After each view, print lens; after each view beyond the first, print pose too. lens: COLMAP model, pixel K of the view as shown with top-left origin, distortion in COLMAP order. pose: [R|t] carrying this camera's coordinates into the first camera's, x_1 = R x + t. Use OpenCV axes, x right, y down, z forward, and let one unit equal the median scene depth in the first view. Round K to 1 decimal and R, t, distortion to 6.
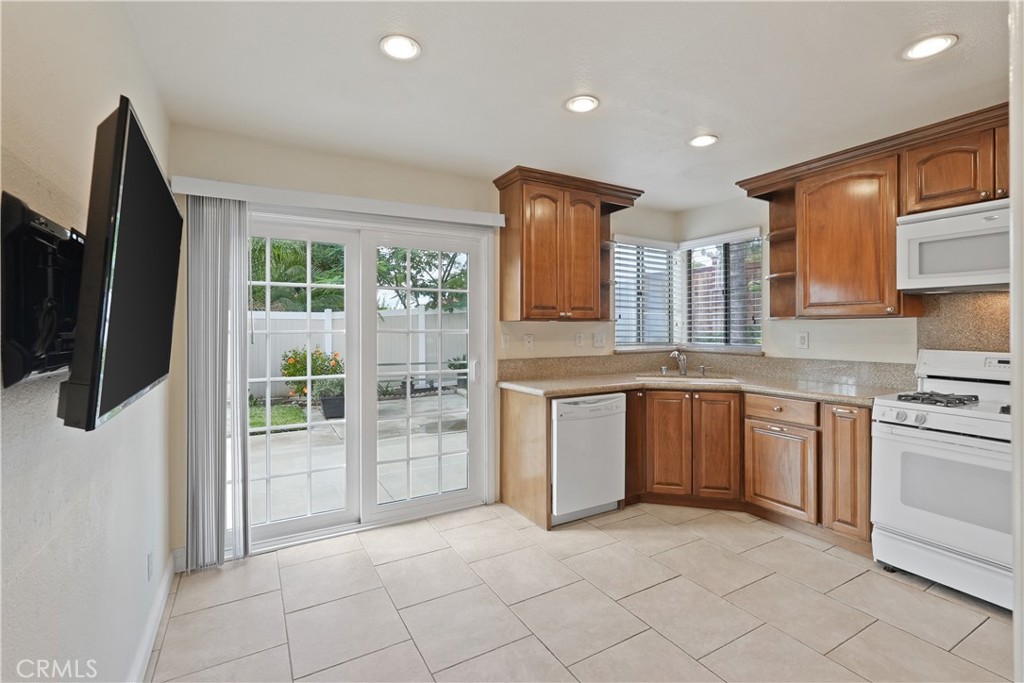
lens RADIAL K [[465.0, 0, 511.8], [0, 465.0, 328.3], [0, 0, 1]] dist [-0.012750, 0.007175]
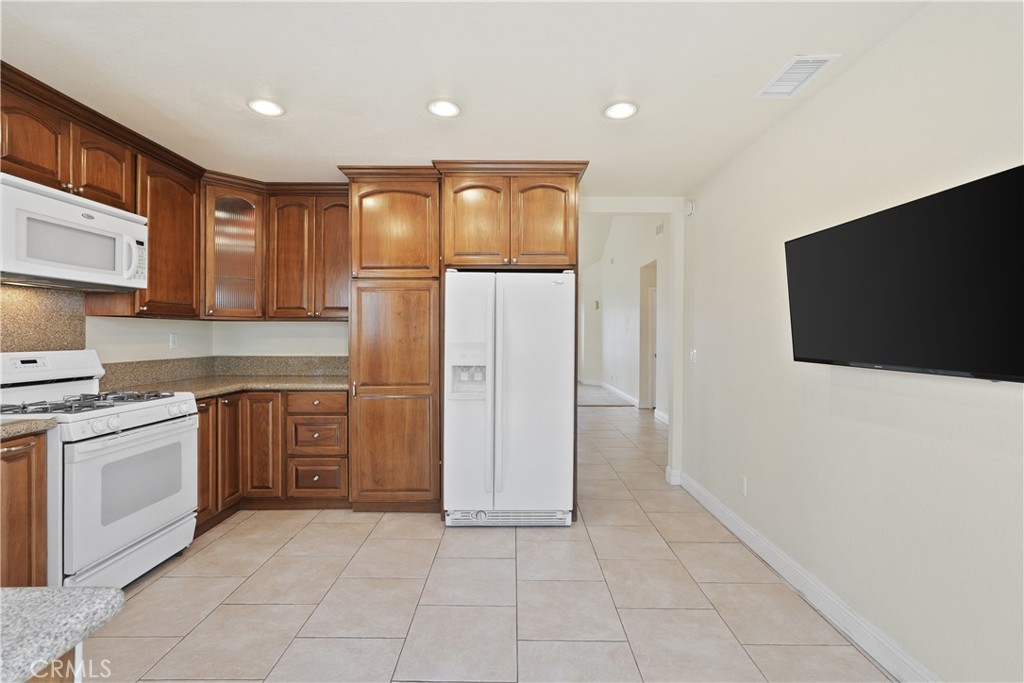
lens RADIAL K [[465.0, 0, 517.6], [0, 465.0, 333.8], [0, 0, 1]] dist [-0.012750, 0.007175]
pose [[-0.871339, -0.000532, 0.490682, -0.192961], [0.000802, 0.999997, 0.002509, 0.011712], [-0.490682, 0.002580, -0.871335, 1.014432]]
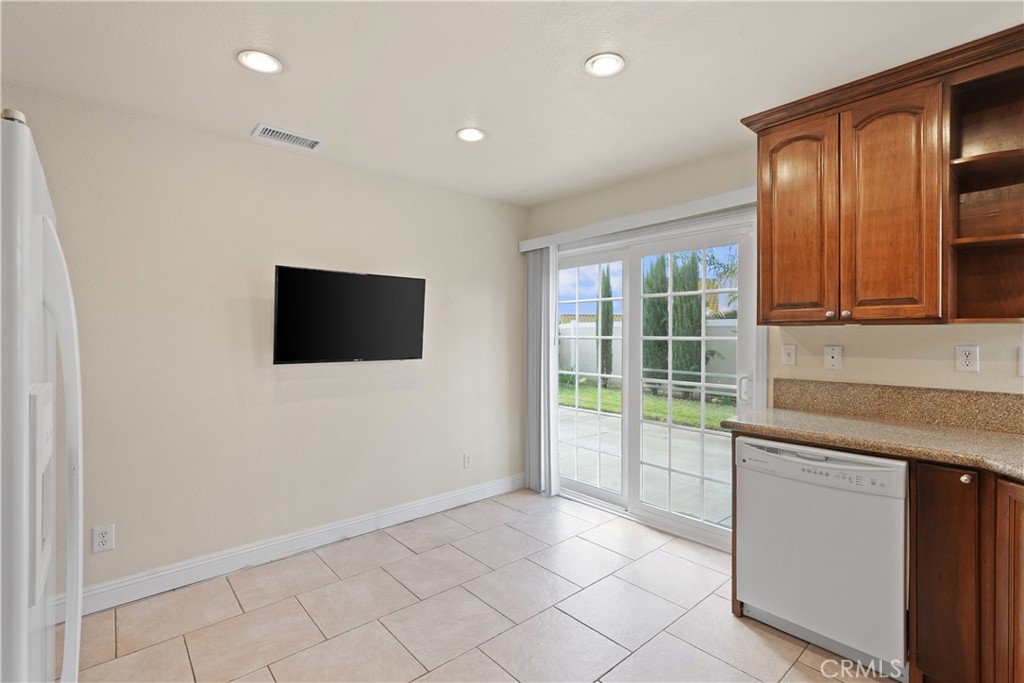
lens RADIAL K [[465.0, 0, 506.2], [0, 465.0, 335.7], [0, 0, 1]] dist [-0.012750, 0.007175]
pose [[0.190405, 0.004024, -0.981697, 0.669896], [-0.002515, 0.999990, 0.003611, -0.002204], [0.981702, 0.001782, 0.190414, 0.477274]]
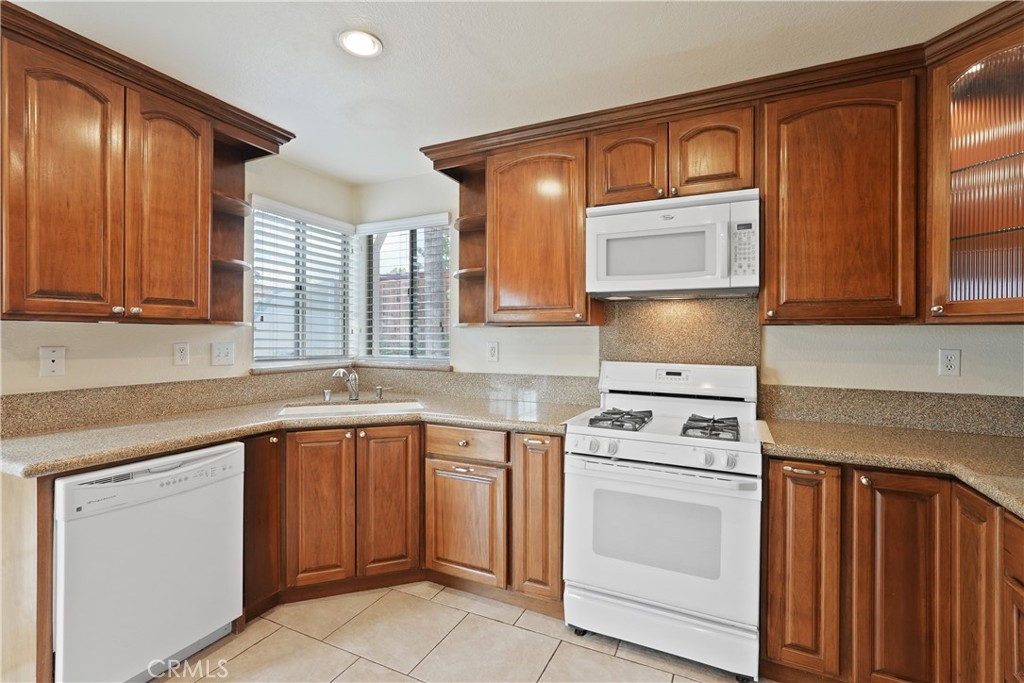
lens RADIAL K [[465.0, 0, 515.2], [0, 465.0, 336.4], [0, 0, 1]] dist [-0.012750, 0.007175]
pose [[0.823865, 0.005717, 0.566757, 0.195306], [-0.004898, 0.999984, -0.002967, 0.000699], [-0.566765, -0.000331, 0.823880, 0.300262]]
